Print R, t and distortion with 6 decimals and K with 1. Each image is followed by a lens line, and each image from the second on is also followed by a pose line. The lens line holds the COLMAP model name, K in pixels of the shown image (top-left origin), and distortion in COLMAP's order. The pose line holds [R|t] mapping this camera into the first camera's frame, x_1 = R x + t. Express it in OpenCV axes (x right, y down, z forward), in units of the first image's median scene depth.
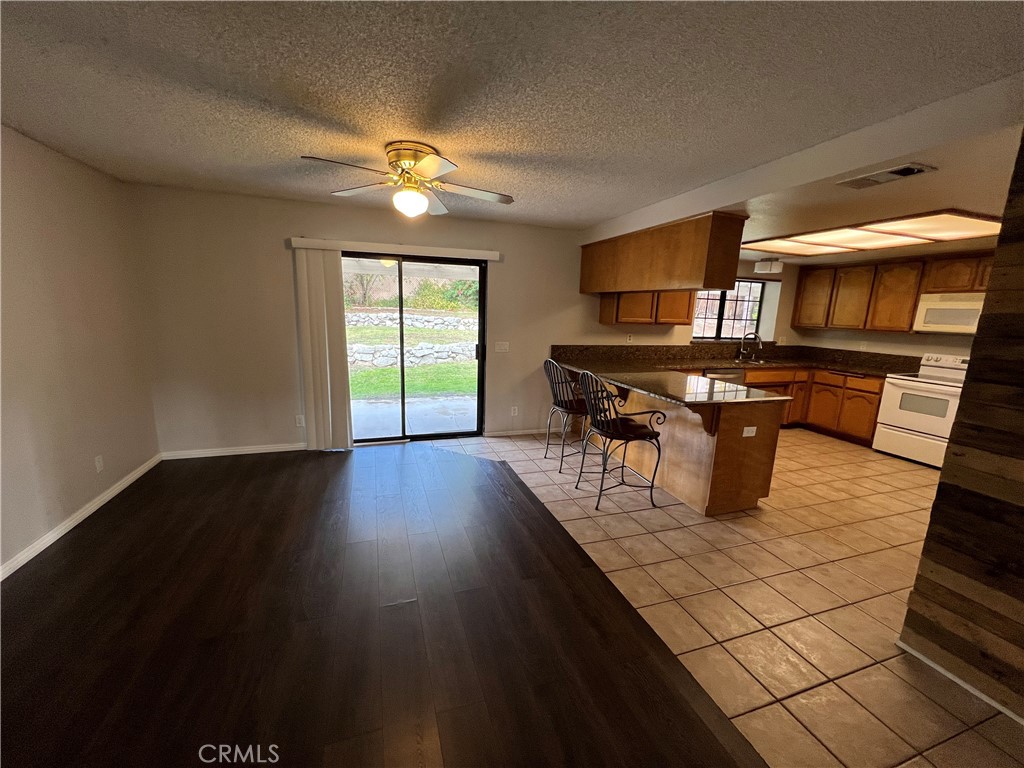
lens RADIAL K [[409.5, 0, 509.0], [0, 409.5, 389.3], [0, 0, 1]] dist [-0.003860, 0.000596]
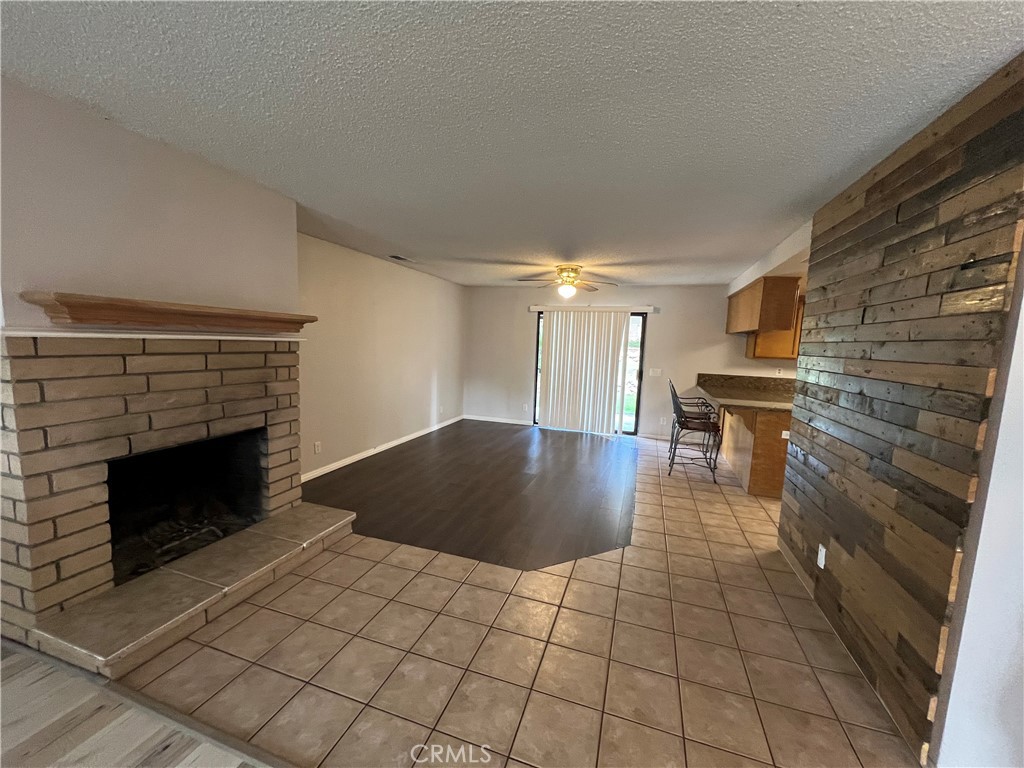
lens RADIAL K [[409.5, 0, 508.1], [0, 409.5, 385.5], [0, 0, 1]] dist [-0.003860, 0.000596]
pose [[0.800585, 0.067593, -0.595395, 0.399372], [-0.130914, 0.989344, -0.063714, 0.092016], [0.584744, 0.128954, 0.800903, -0.387317]]
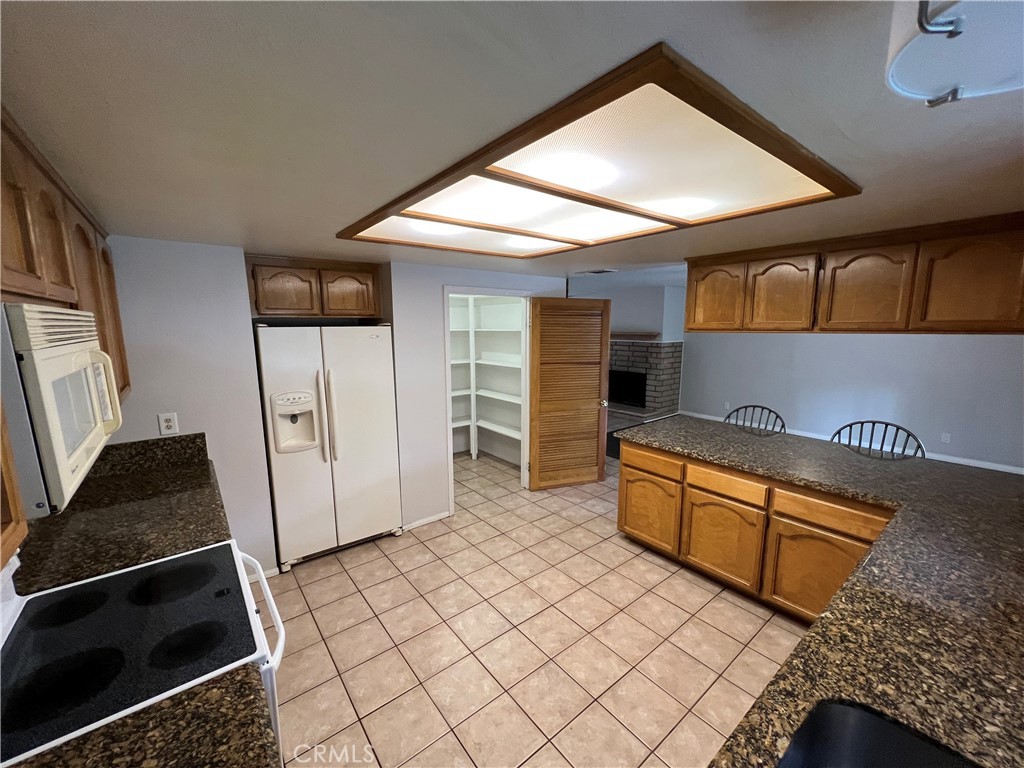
lens RADIAL K [[409.5, 0, 512.4], [0, 409.5, 389.8], [0, 0, 1]] dist [-0.003860, 0.000596]
pose [[-0.934717, 0.027578, -0.354321, 0.830554], [-0.095079, 0.941238, 0.324084, -0.252616], [0.342438, 0.336615, -0.877170, 1.139736]]
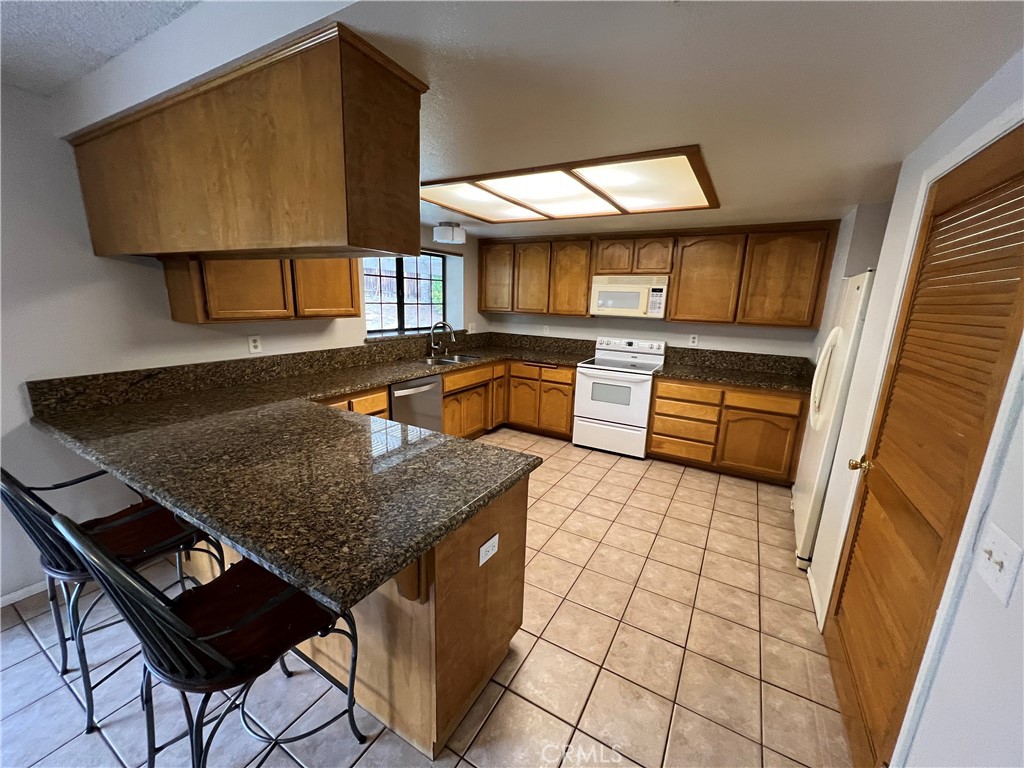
lens RADIAL K [[409.5, 0, 511.9], [0, 409.5, 388.2], [0, 0, 1]] dist [-0.003860, 0.000596]
pose [[0.745138, -0.154493, 0.648769, 0.200799], [0.120814, 0.987973, 0.096509, -0.084073], [-0.655876, 0.006468, 0.754841, 0.382876]]
